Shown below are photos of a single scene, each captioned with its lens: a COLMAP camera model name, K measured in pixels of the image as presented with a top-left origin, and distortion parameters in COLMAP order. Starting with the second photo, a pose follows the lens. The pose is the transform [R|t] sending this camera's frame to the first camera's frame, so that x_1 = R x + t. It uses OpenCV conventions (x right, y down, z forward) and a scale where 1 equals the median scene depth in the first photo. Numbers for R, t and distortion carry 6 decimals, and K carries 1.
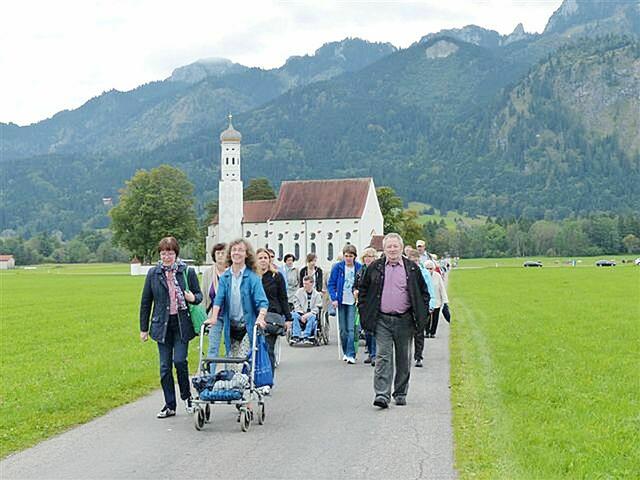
lens RADIAL K [[1959.9, 0, 320.0], [0, 1959.9, 240.2], [0, 0, 1]] dist [-0.056437, 0.000000]
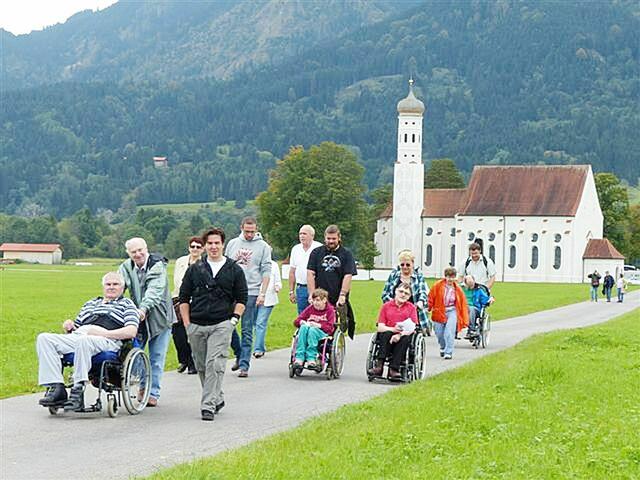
lens RADIAL K [[1959.9, 0, 320.1], [0, 1959.9, 239.9], [0, 0, 1]] dist [-0.056437, 0.000000]
pose [[0.993083, 0.030926, -0.113271, 0.013461], [-0.031288, 0.999509, -0.001418, 0.004122], [0.113172, 0.004952, 0.993563, 0.319148]]
